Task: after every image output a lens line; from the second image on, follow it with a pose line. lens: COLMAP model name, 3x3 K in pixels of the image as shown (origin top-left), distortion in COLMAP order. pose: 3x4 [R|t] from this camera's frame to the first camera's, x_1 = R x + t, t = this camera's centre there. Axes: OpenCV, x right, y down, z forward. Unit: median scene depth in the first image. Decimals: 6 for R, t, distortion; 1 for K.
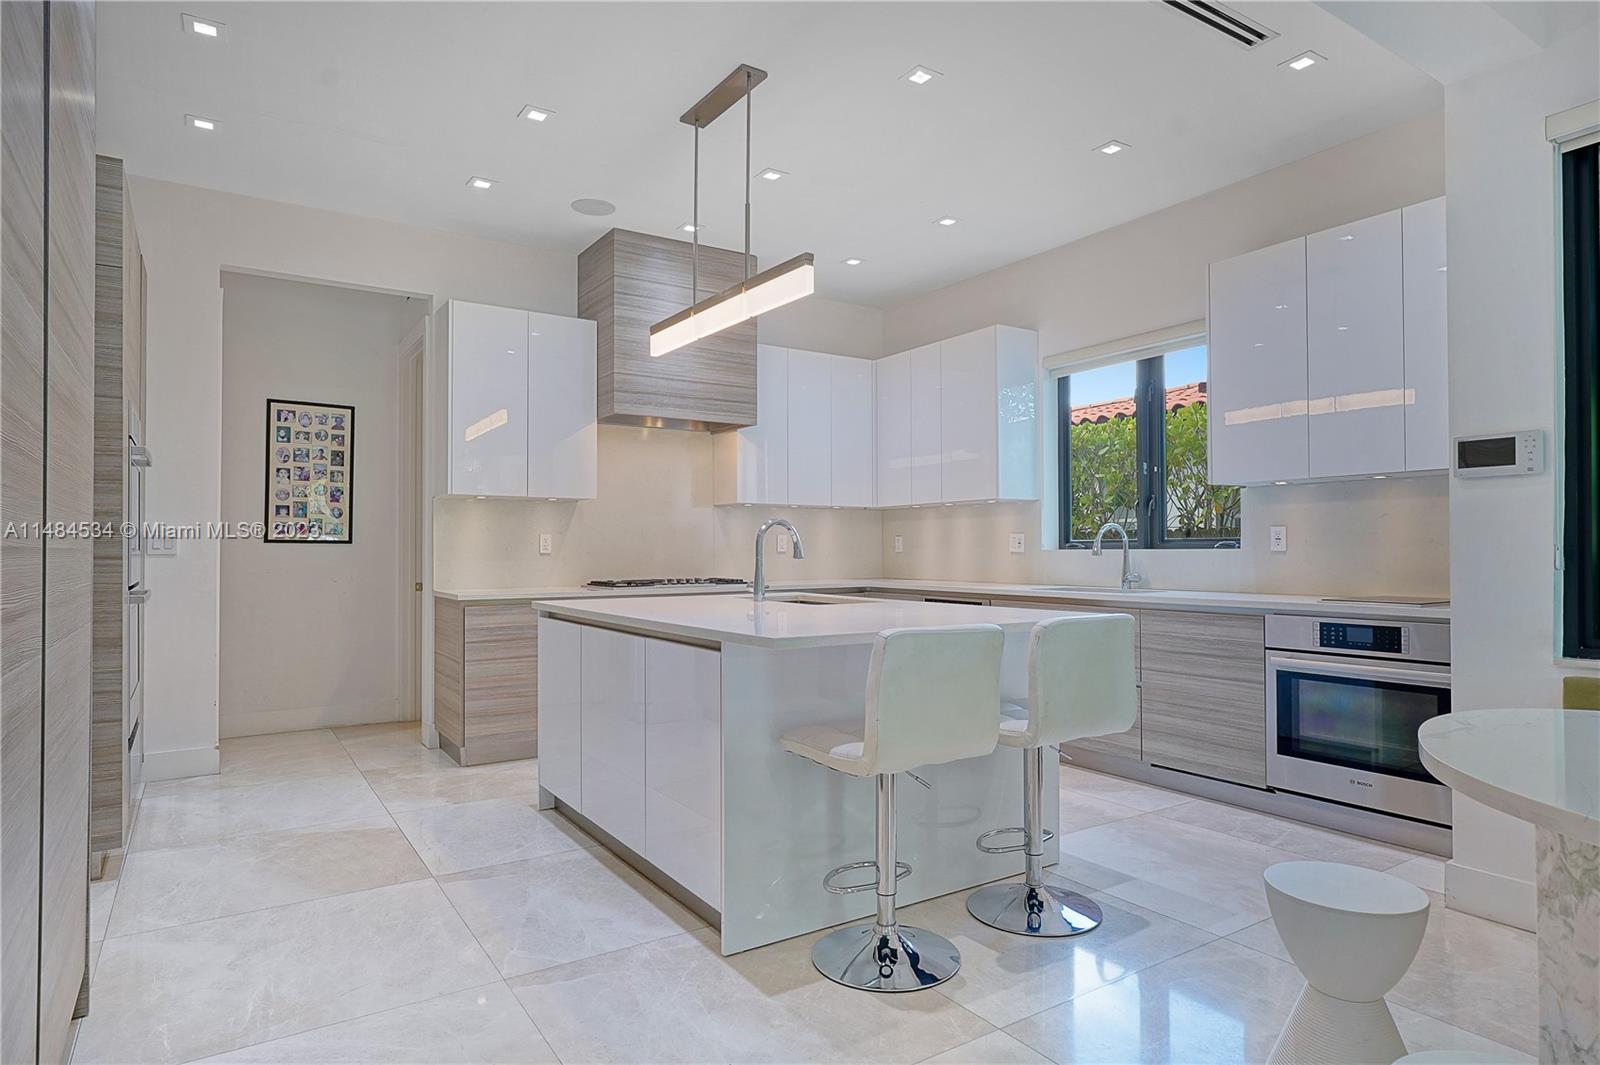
lens RADIAL K [[910.2, 0, 799.9], [0, 910.2, 537.4], [0, 0, 1]] dist [0.016554, -0.003753]
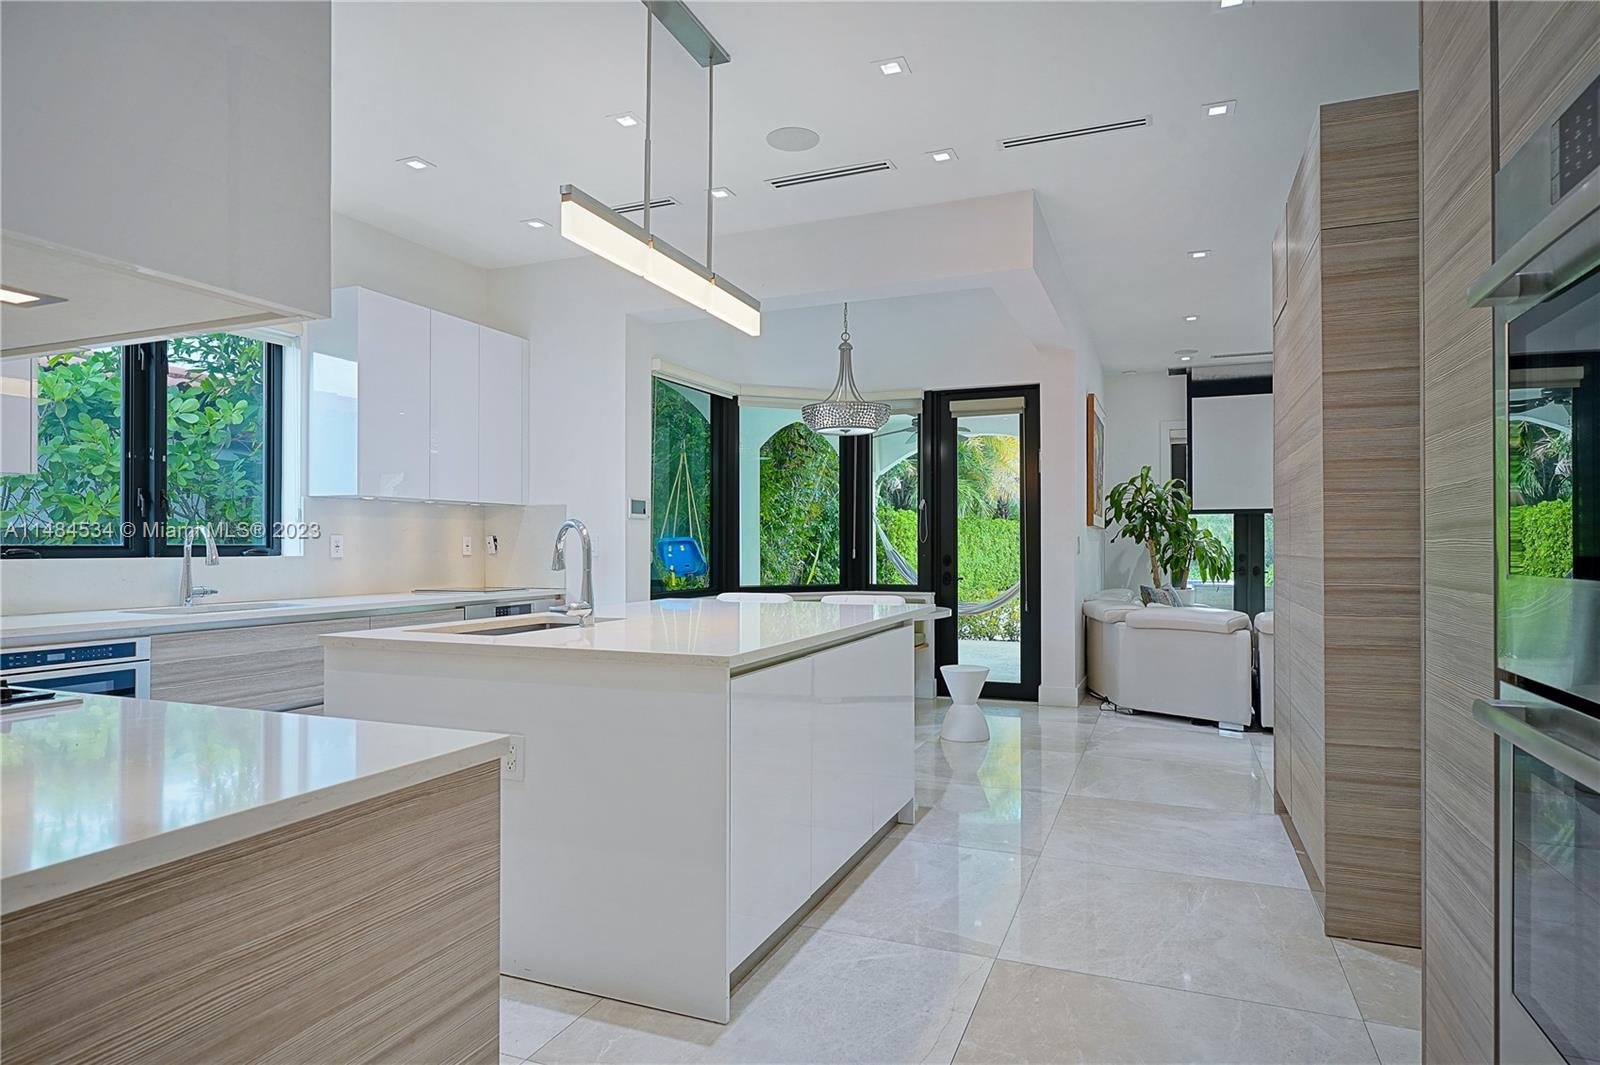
lens RADIAL K [[910.2, 0, 799.6], [0, 910.2, 538.7], [0, 0, 1]] dist [0.016554, -0.003753]
pose [[-0.573142, 0.009093, 0.819406, -0.929868], [-0.010364, 0.999778, -0.018343, 0.009058], [-0.819391, -0.019005, -0.572920, 1.543783]]
